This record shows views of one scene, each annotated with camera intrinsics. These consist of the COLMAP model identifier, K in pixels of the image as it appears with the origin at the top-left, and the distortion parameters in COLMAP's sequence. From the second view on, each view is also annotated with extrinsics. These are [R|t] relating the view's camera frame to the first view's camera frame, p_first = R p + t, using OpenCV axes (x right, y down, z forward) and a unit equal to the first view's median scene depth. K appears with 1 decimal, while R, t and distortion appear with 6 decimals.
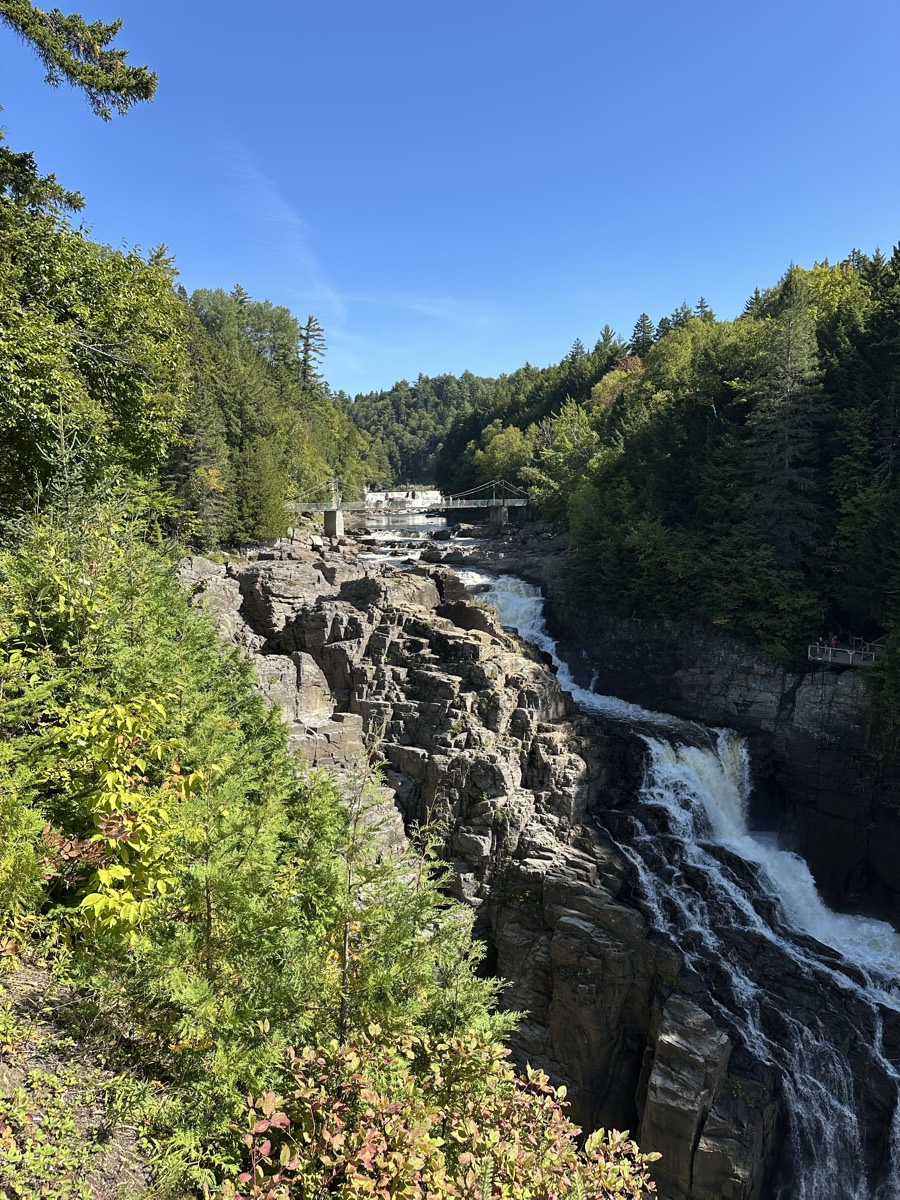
lens RADIAL K [[779.5, 0, 450.0], [0, 779.5, 600.0], [0, 0, 1]] dist [0.183837, -0.217925]
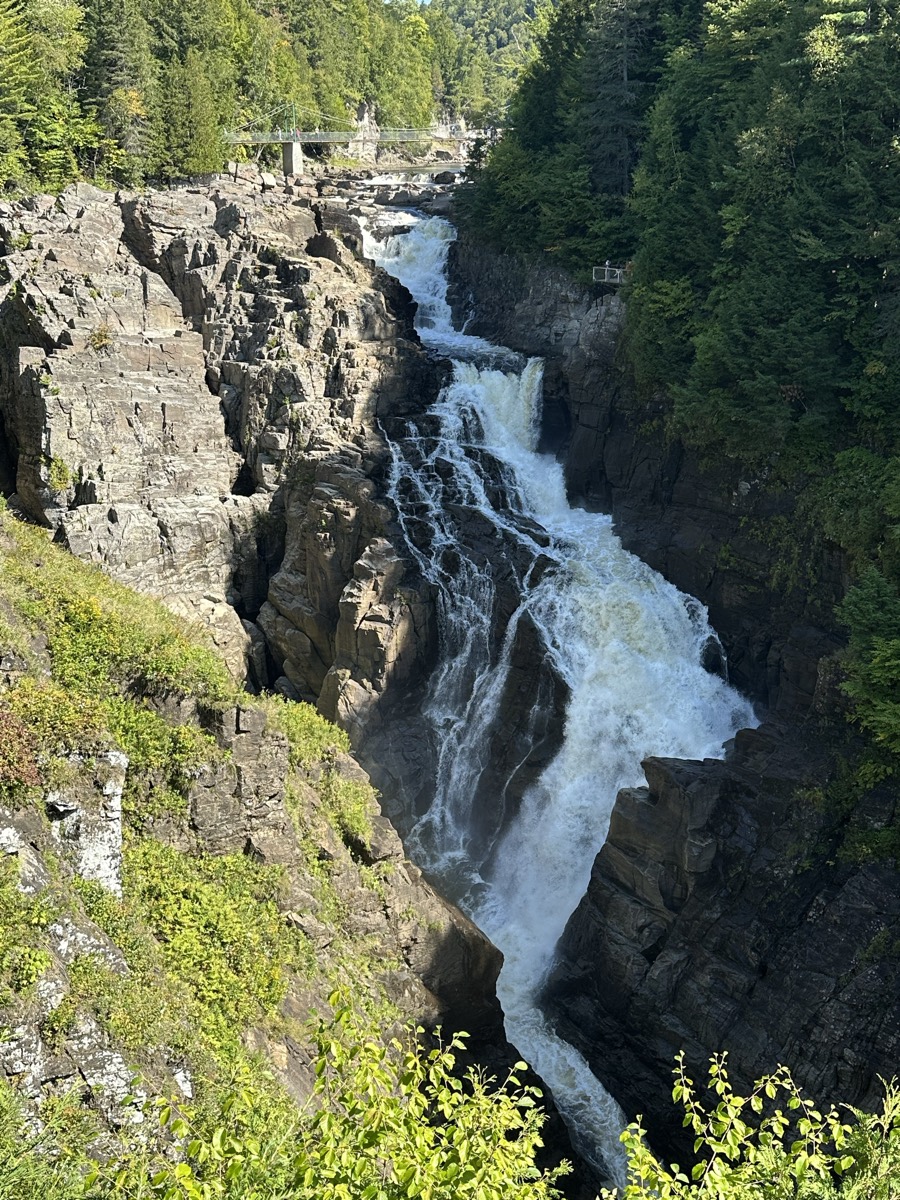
lens RADIAL K [[1197.9, 0, 450.0], [0, 1197.9, 600.0], [0, 0, 1]] dist [0.064045, -0.029973]
pose [[0.978093, 0.070224, -0.195965, 0.565997], [-0.023945, 0.973087, 0.229191, 0.115501], [0.206785, -0.219478, 0.953451, -0.580031]]
